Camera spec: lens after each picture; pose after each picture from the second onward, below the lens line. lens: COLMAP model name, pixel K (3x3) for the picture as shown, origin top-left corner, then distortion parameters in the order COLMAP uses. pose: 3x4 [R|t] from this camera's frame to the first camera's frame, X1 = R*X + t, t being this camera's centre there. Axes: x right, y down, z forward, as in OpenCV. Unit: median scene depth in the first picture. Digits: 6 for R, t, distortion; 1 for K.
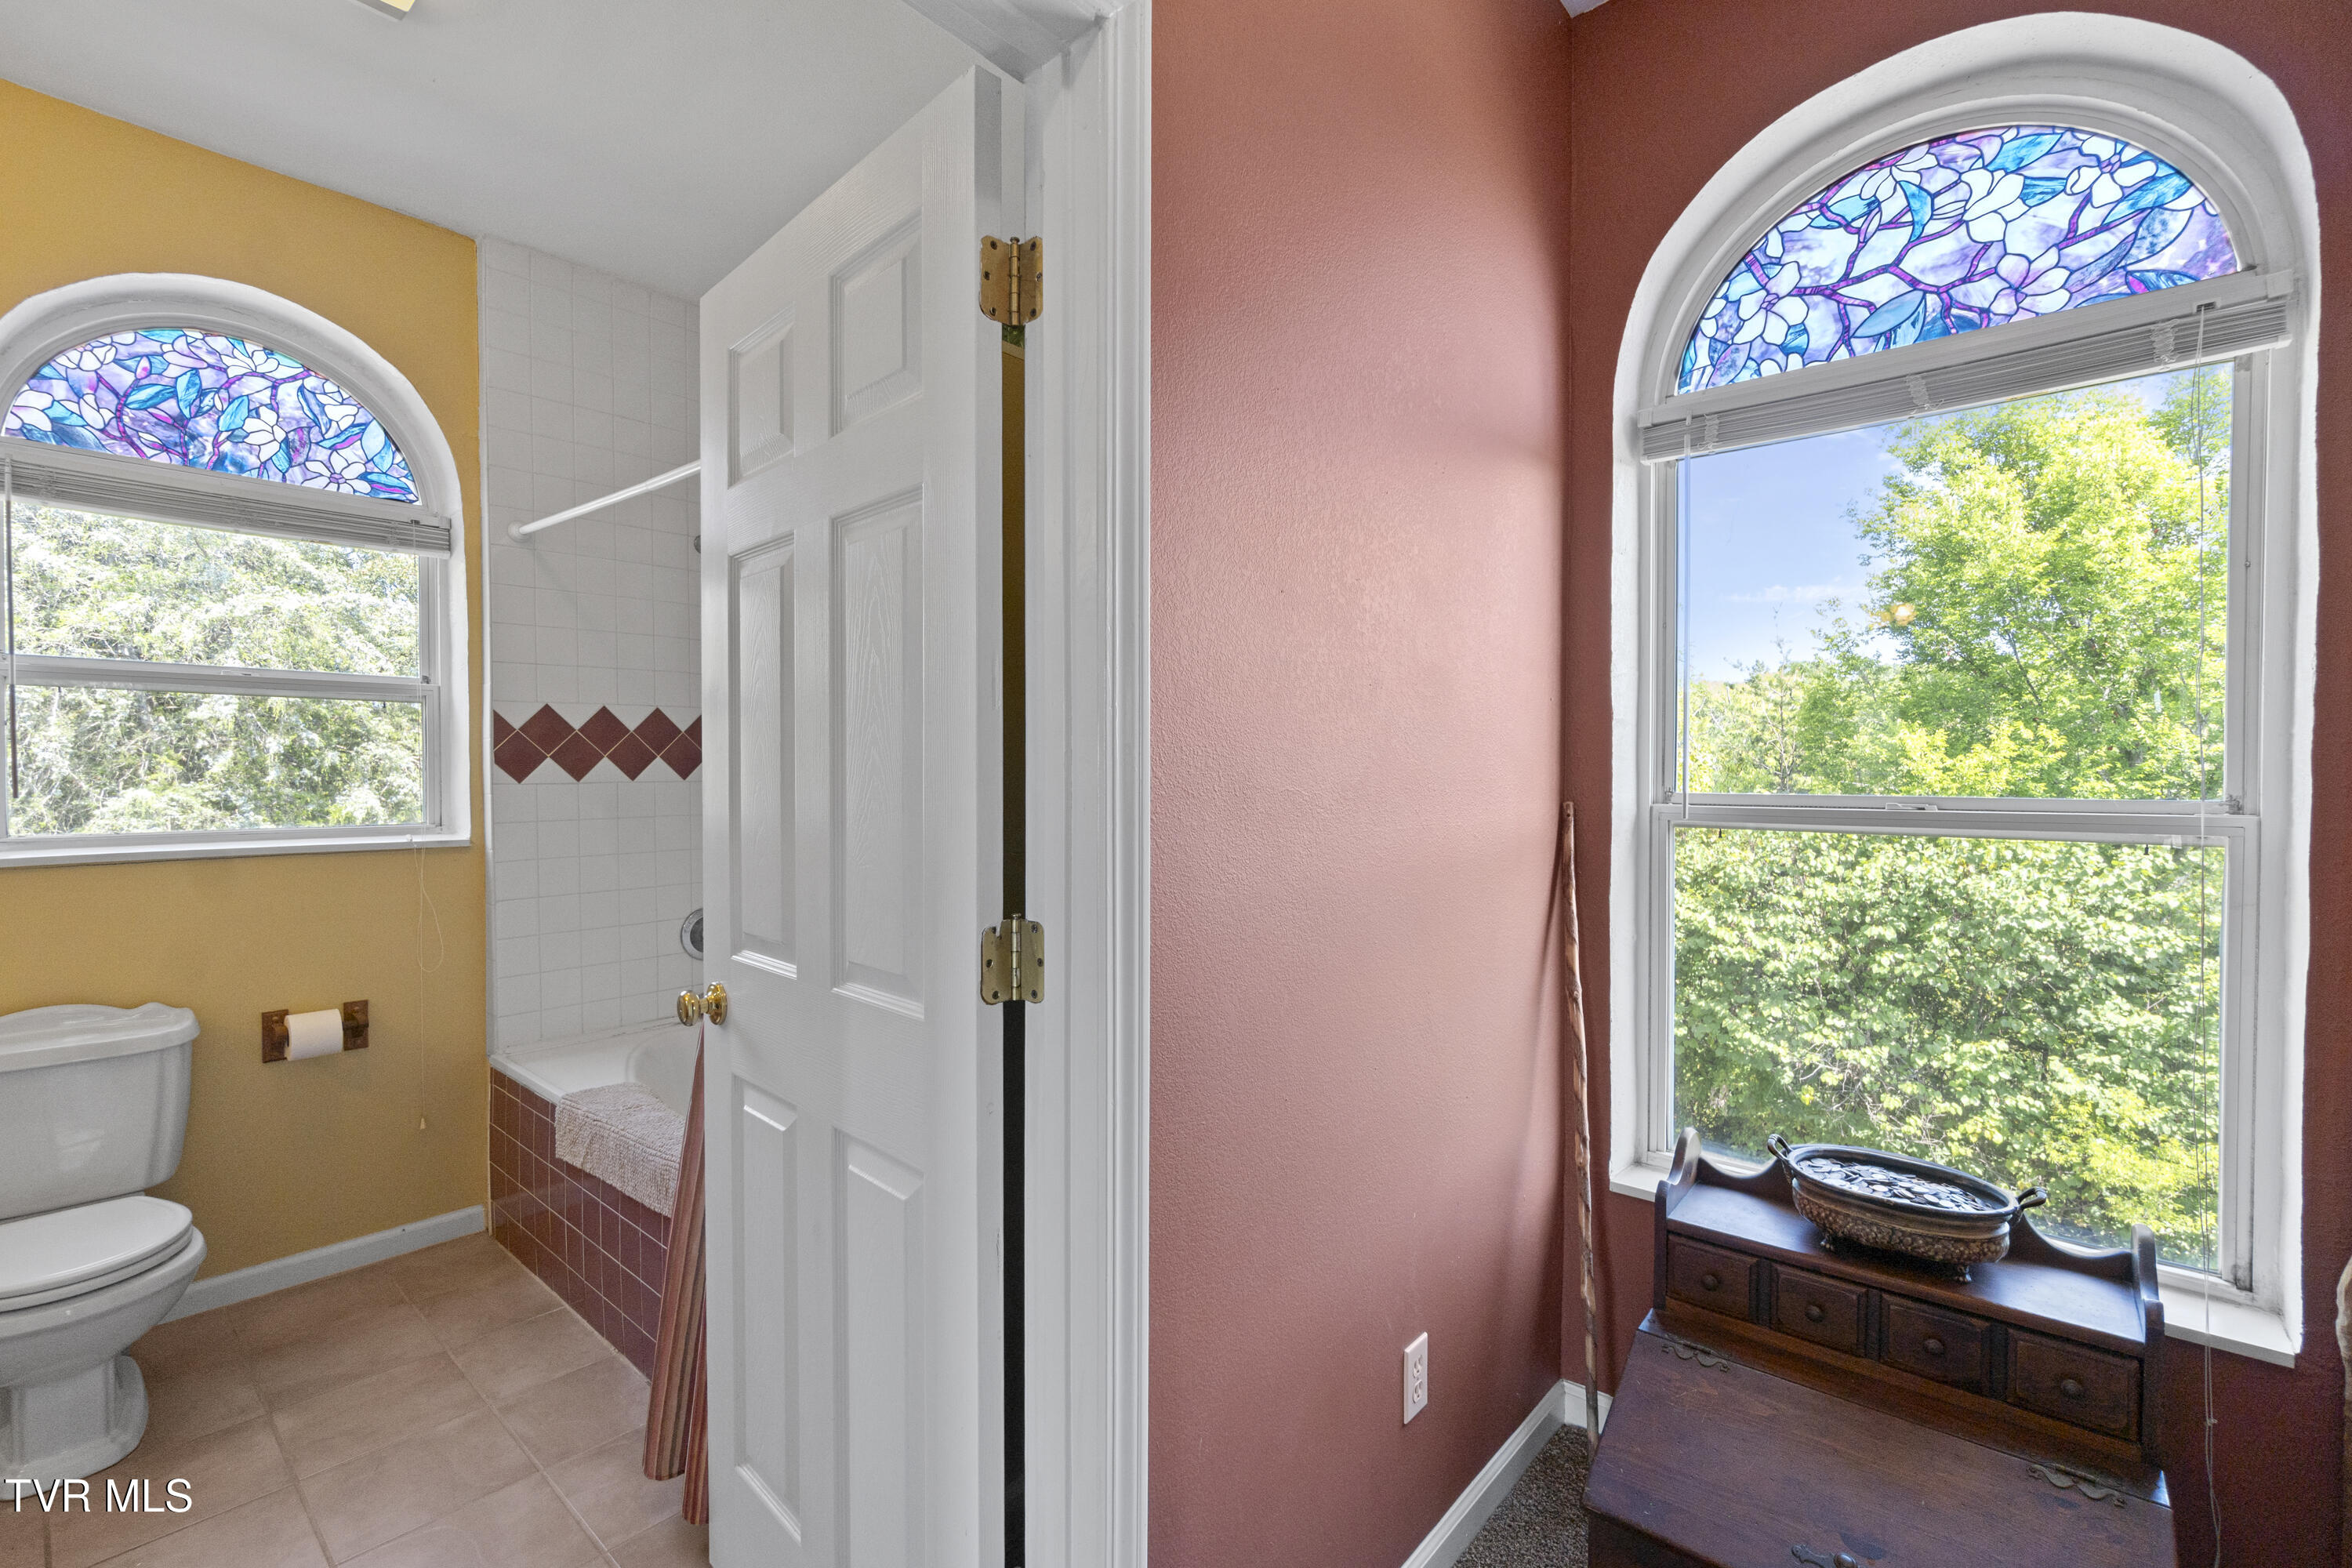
lens RADIAL K [[1034.2, 0, 1191.2], [0, 1034.2, 789.3], [0, 0, 1]] dist [0.001586, 0.000067]
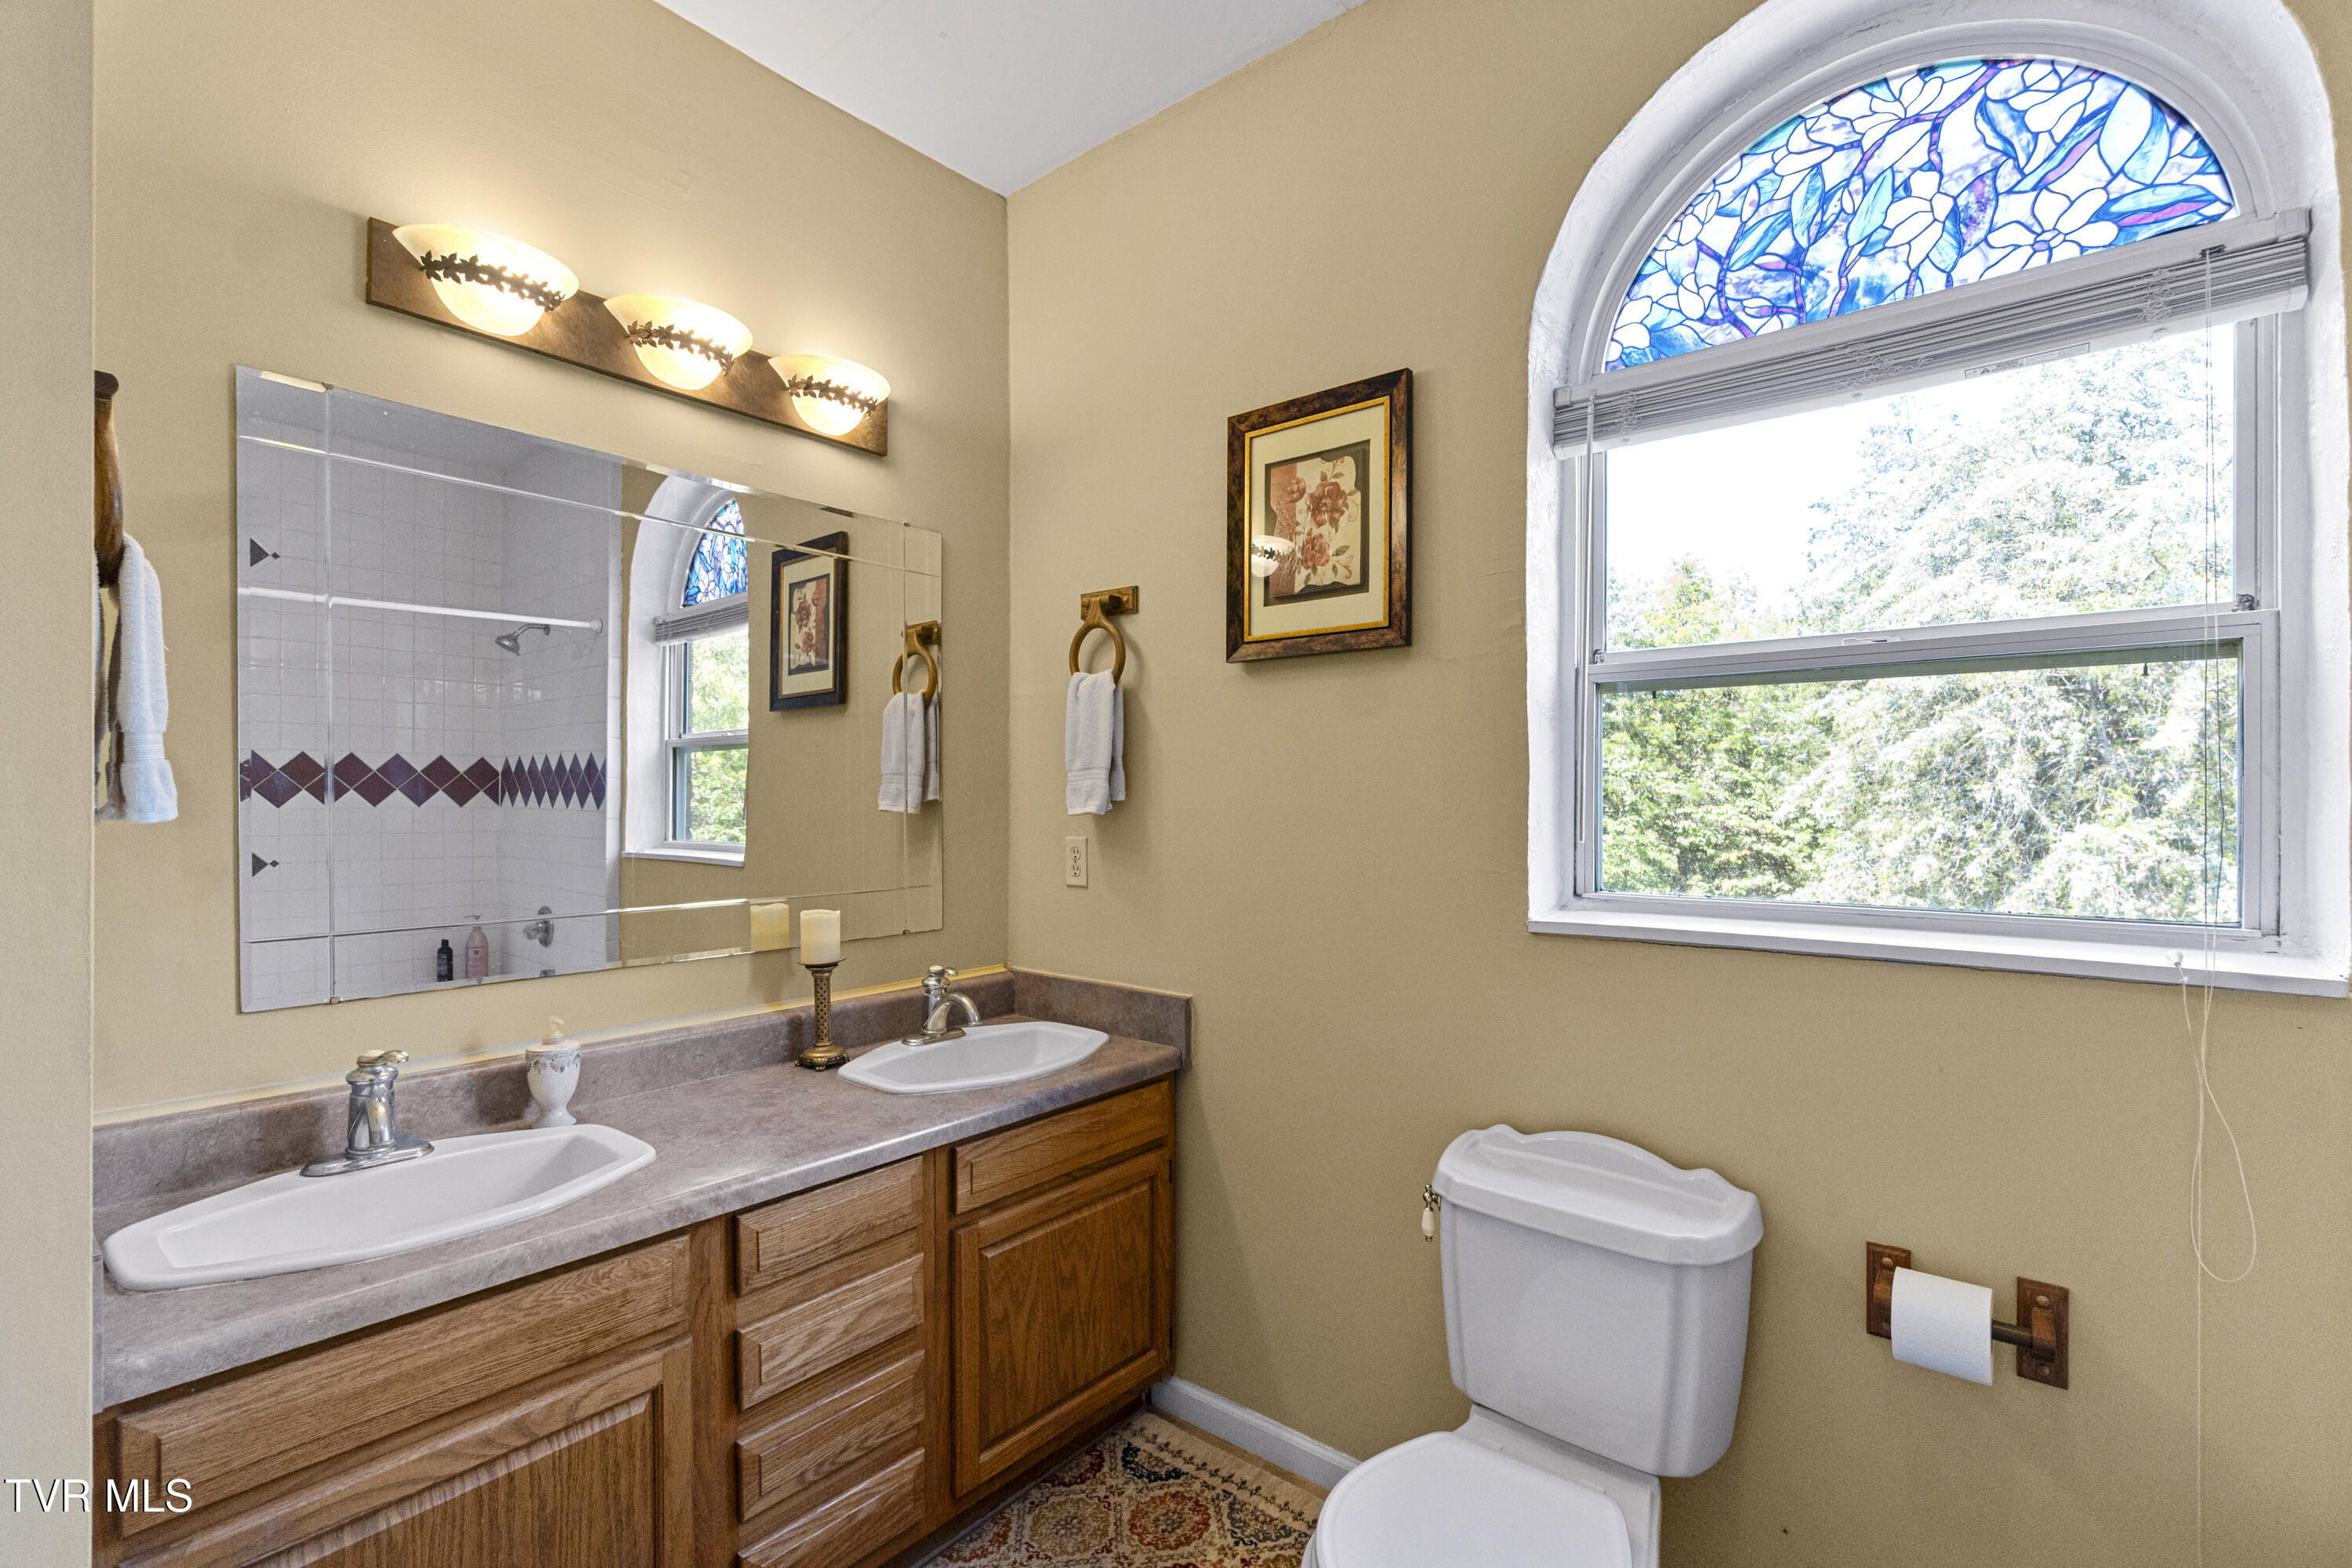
lens RADIAL K [[1032.5, 0, 1176.0], [0, 1032.5, 784.0], [0, 0, 1]] dist [0.031687, -0.007963]
pose [[0.036334, -0.018948, -0.999160, -0.318570], [-0.020299, 0.999600, -0.019694, -0.007182], [0.999134, 0.020997, 0.035935, 0.555038]]
